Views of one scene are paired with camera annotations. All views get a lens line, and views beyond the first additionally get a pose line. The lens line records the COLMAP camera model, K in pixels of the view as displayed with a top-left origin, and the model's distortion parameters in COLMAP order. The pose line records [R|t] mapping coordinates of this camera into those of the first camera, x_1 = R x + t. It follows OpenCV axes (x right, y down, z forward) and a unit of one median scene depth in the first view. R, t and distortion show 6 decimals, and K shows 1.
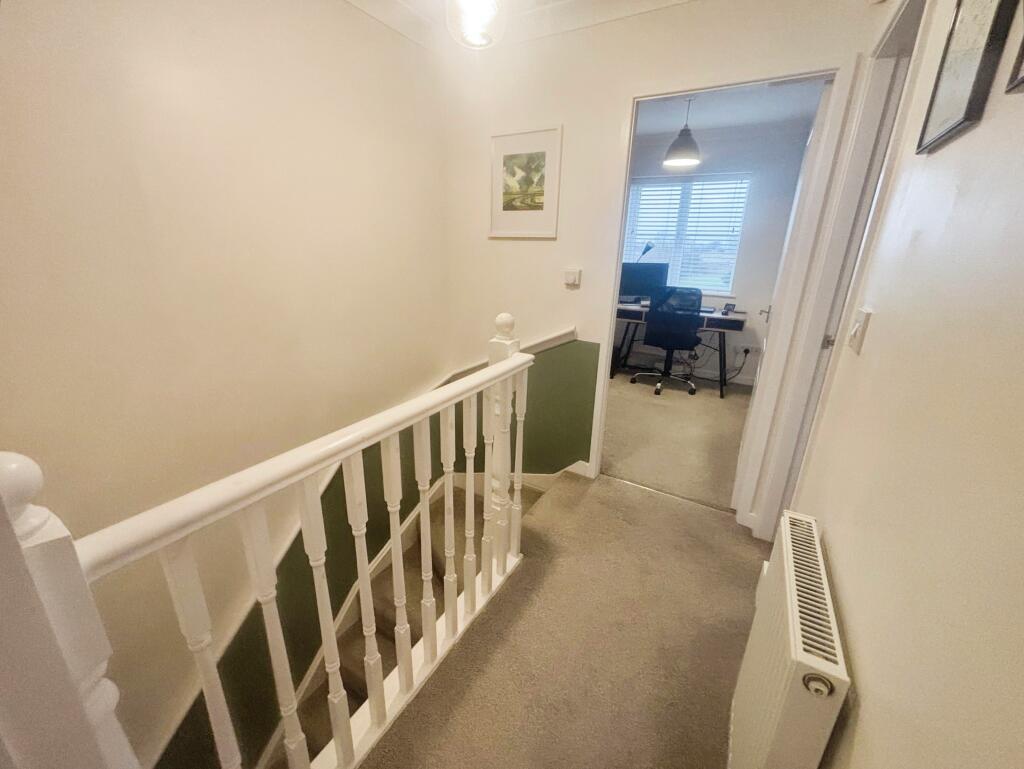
lens RADIAL K [[412.8, 0, 509.9], [0, 412.8, 380.8], [0, 0, 1]] dist [-0.003940, -0.000152]
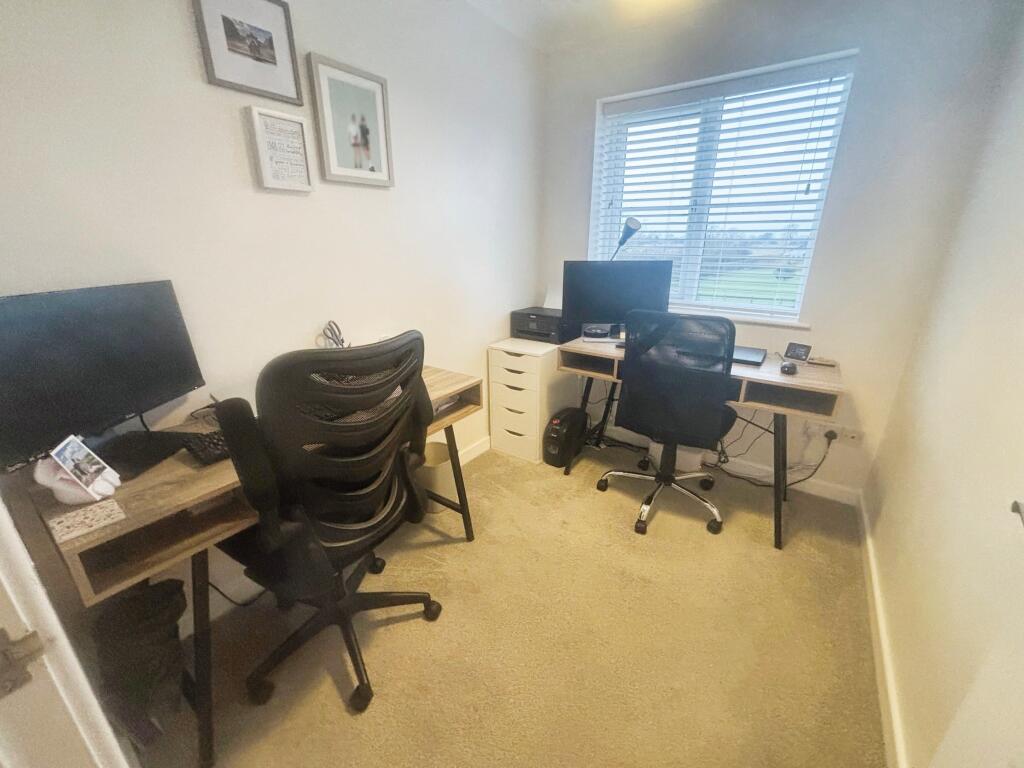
lens RADIAL K [[415.2, 0, 516.0], [0, 415.2, 386.8], [0, 0, 1]] dist [0.001111, -0.000744]
pose [[0.996898, 0.003404, -0.078634, 0.243544], [-0.002003, 0.999838, 0.017894, -0.143894], [0.078683, -0.017681, 0.996743, 0.489924]]
